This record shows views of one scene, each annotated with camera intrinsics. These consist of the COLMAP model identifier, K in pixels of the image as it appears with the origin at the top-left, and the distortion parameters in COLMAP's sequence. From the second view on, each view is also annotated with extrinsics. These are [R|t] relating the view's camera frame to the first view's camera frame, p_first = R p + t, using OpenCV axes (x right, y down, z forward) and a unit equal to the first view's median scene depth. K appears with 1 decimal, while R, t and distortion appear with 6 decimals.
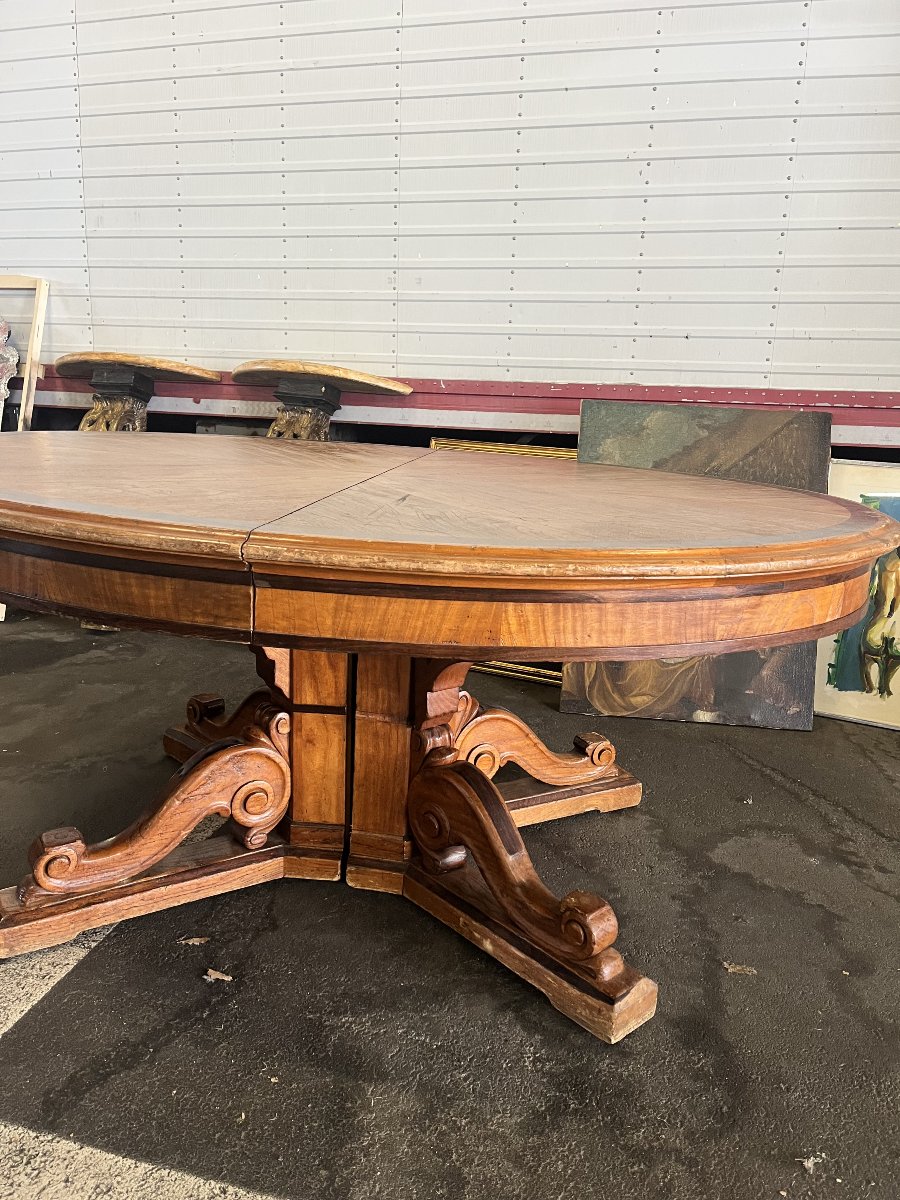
lens RADIAL K [[870.4, 0, 450.0], [0, 870.4, 600.0], [0, 0, 1]] dist [0.063524, -0.083520]
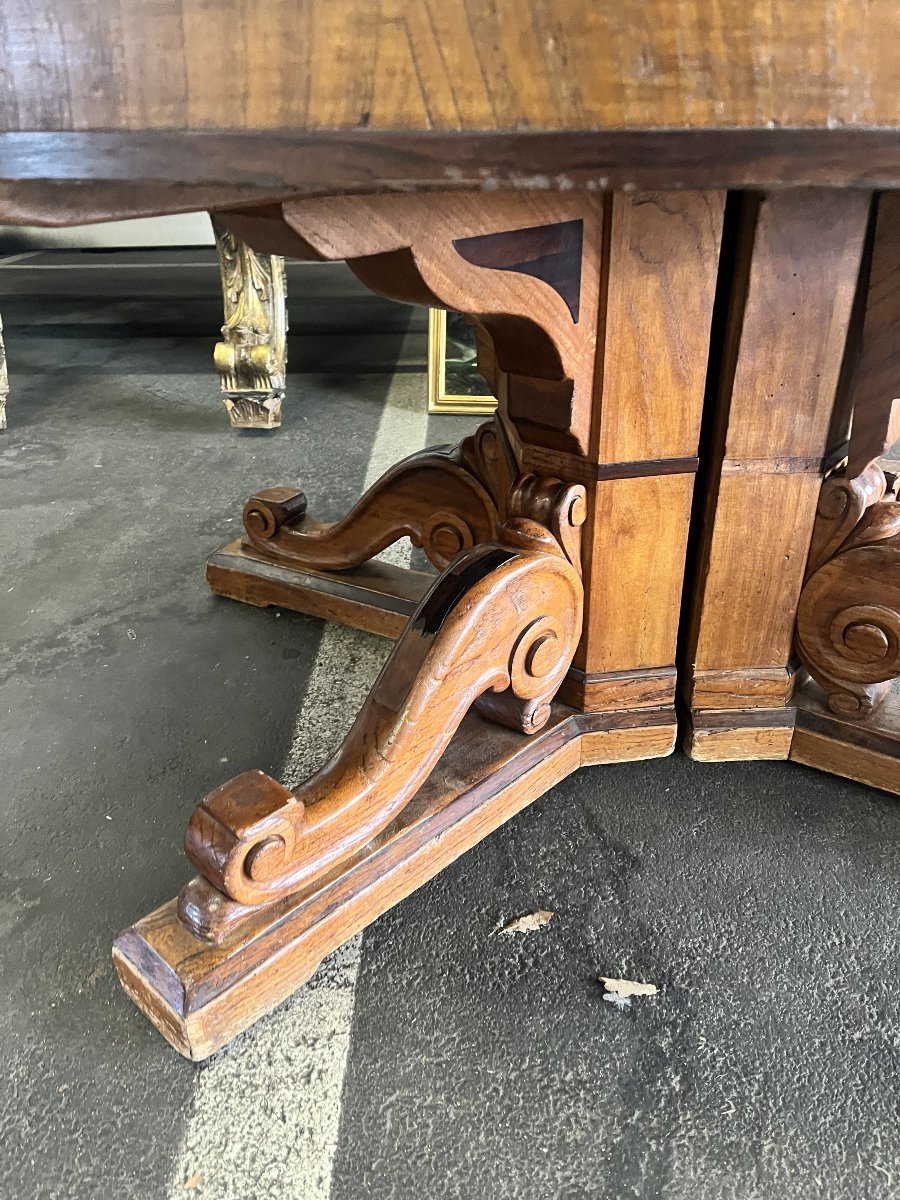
lens RADIAL K [[899.0, 0, 450.0], [0, 899.0, 600.0], [0, 0, 1]] dist [0.066736, -0.093054]
pose [[0.974248, -0.164882, 0.153804, -0.357004], [0.121523, 0.958526, 0.257799, 0.046659], [-0.189931, -0.232469, 0.953878, 0.483931]]
